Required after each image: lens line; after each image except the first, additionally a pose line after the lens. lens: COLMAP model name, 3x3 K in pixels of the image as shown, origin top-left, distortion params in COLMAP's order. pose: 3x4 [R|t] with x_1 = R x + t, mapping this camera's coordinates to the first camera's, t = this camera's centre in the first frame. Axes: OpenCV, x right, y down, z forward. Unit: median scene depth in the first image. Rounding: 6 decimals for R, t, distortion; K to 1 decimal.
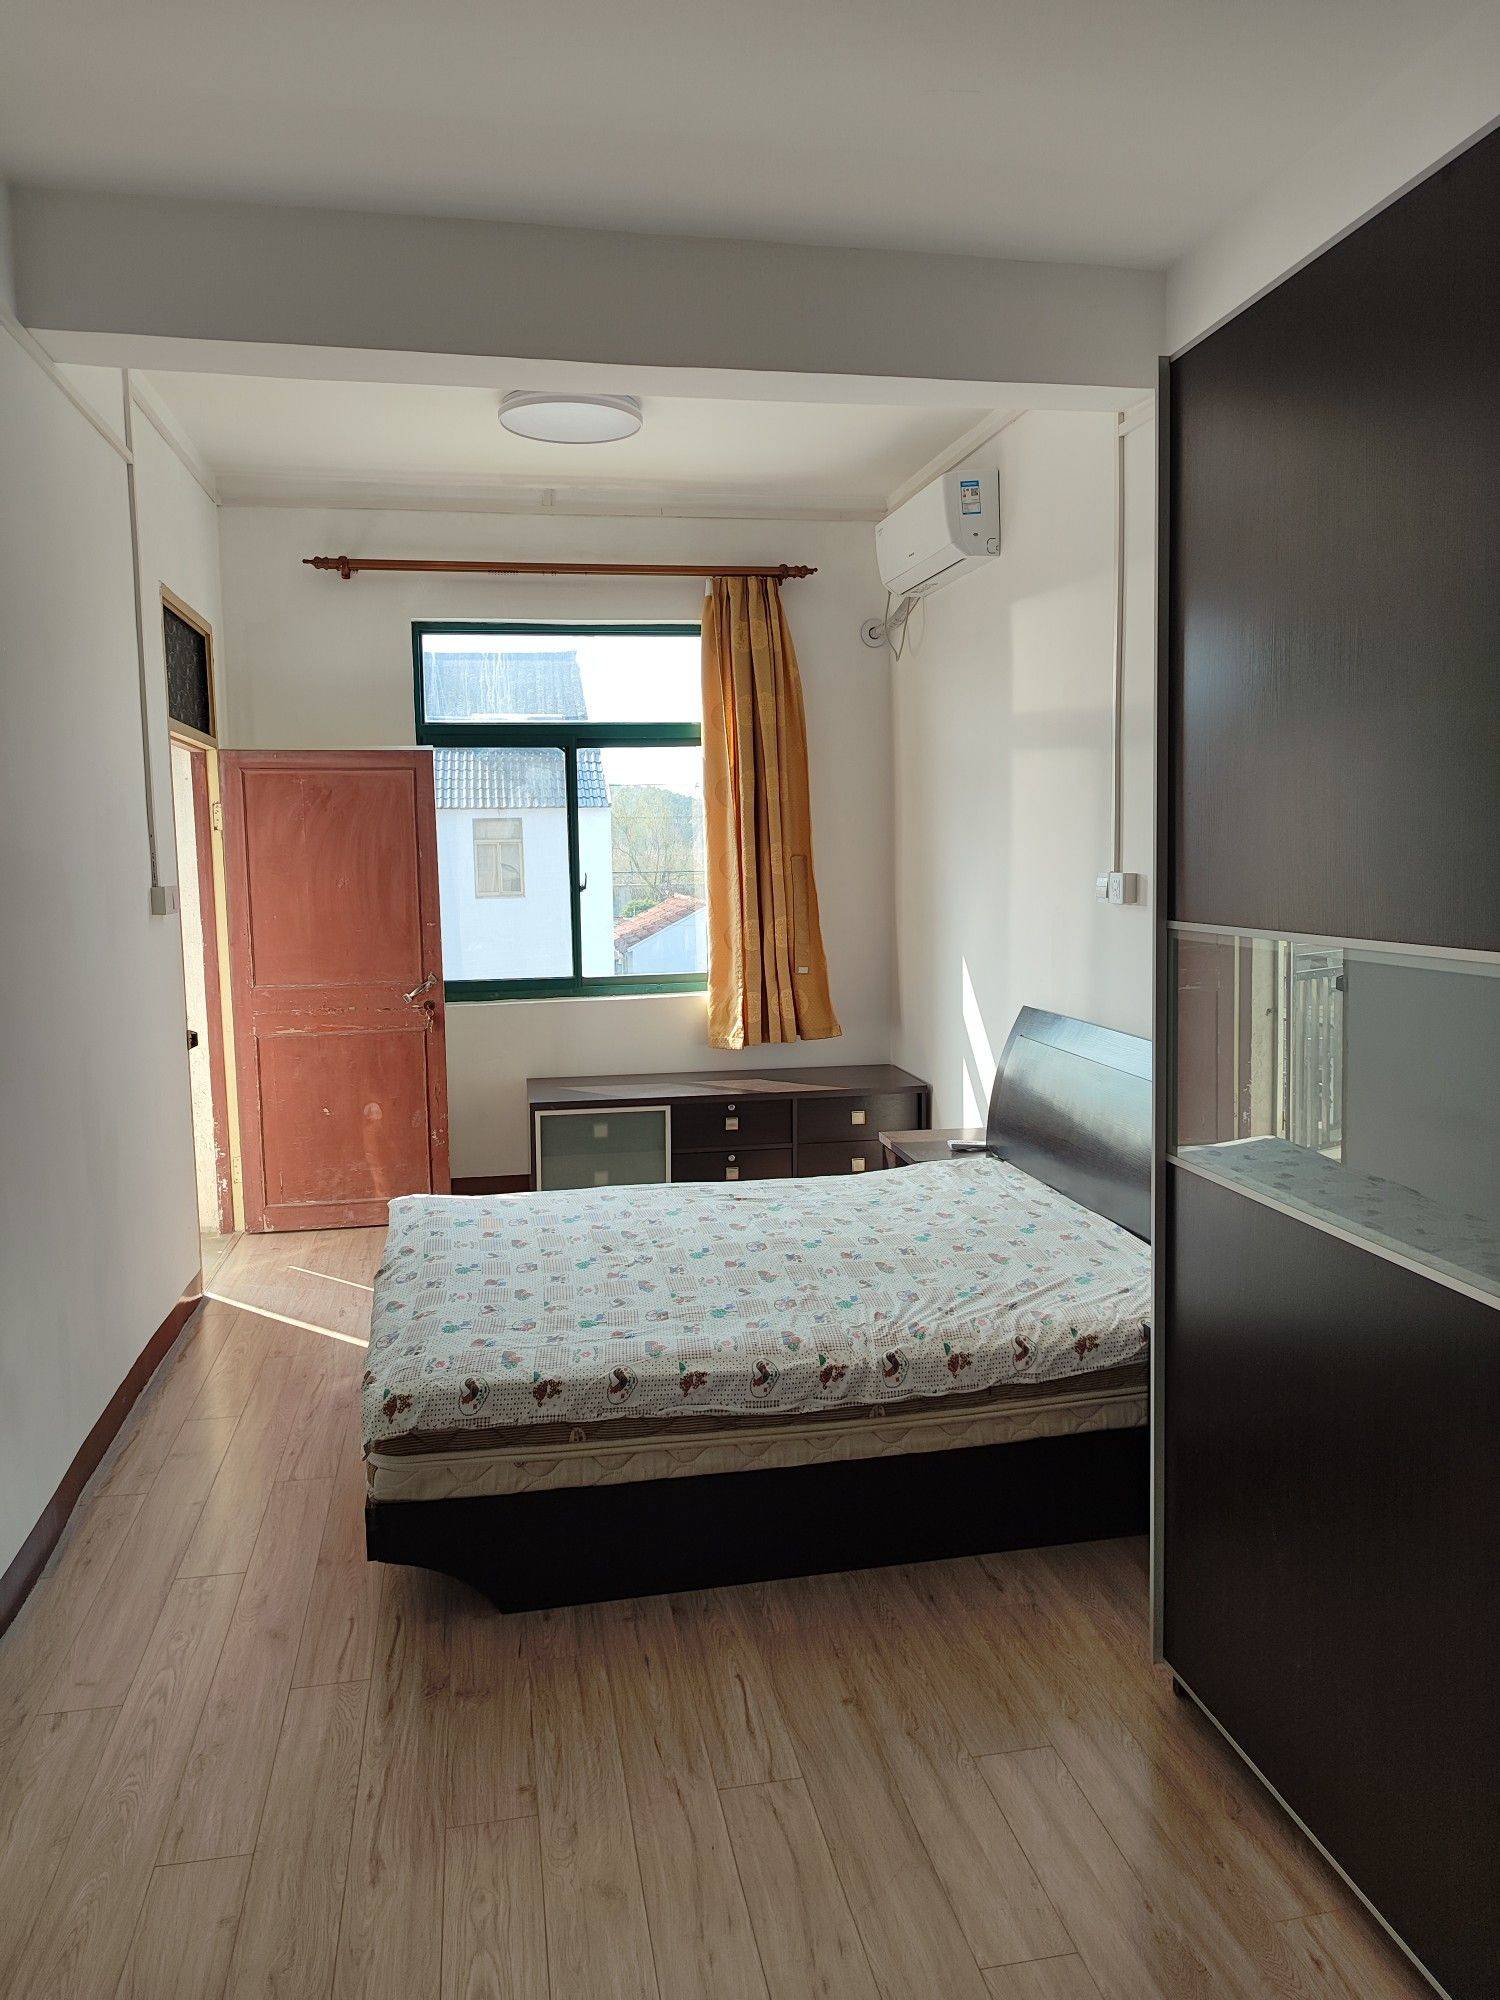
lens RADIAL K [[1397.2, 0, 743.9], [0, 1397.2, 1006.7], [0, 0, 1]] dist [0.045238, -0.092358]
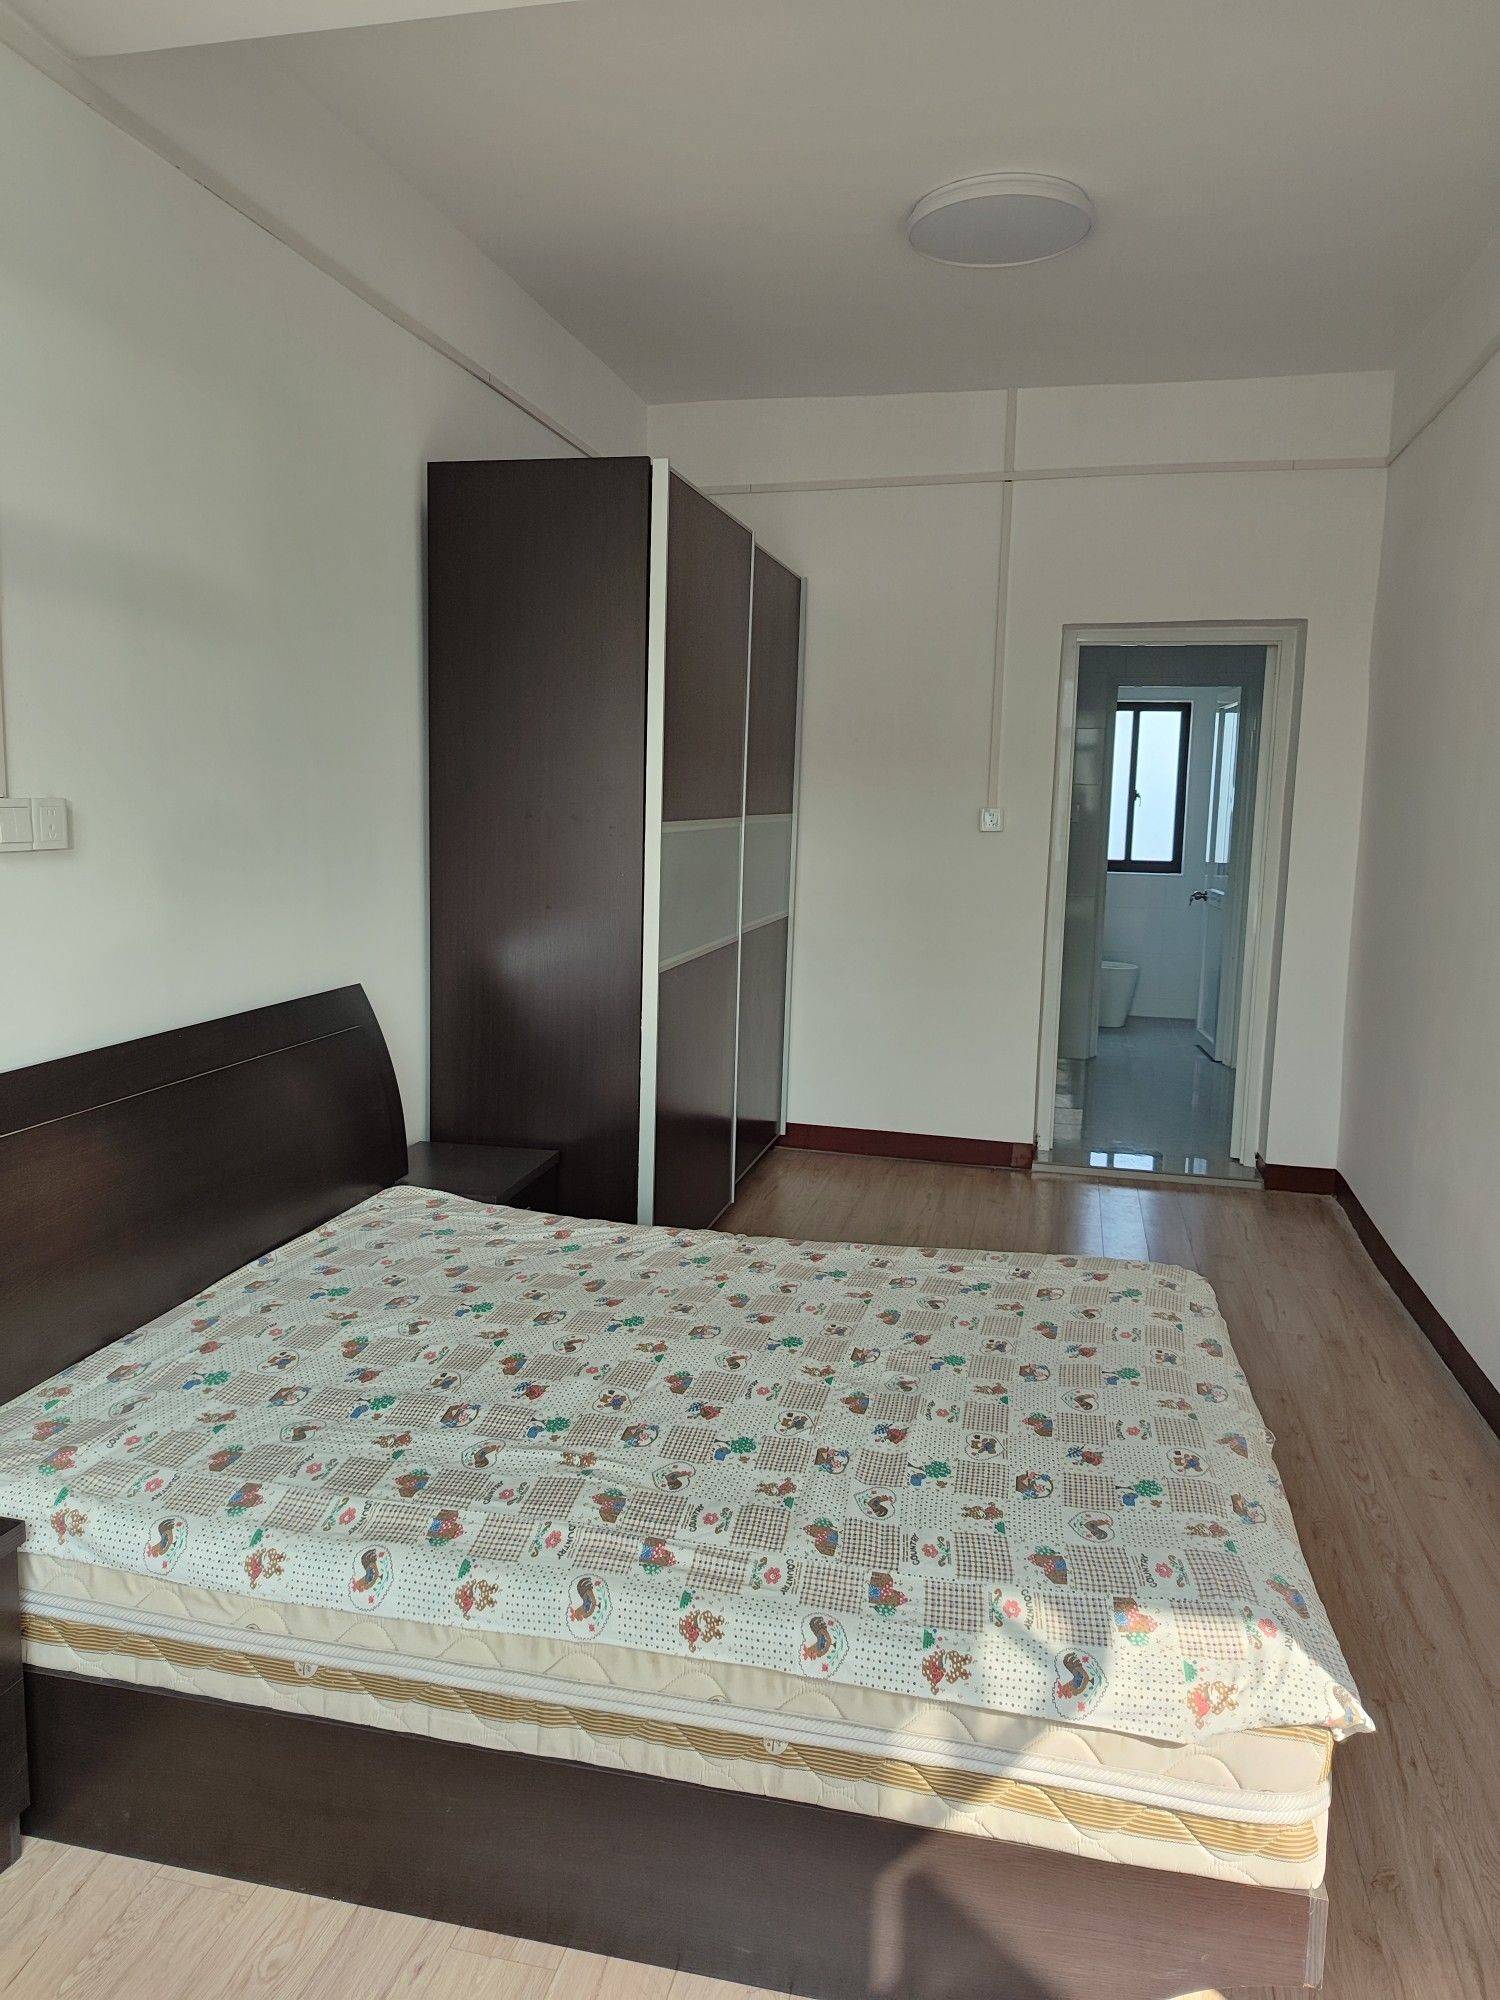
lens RADIAL K [[1397.2, 0, 743.9], [0, 1397.2, 1006.7], [0, 0, 1]] dist [0.045238, -0.092358]
pose [[-0.914485, -0.063637, 0.399584, -0.295995], [0.039802, 0.968617, 0.245352, -0.167413], [-0.402657, 0.240275, -0.883252, 1.665497]]
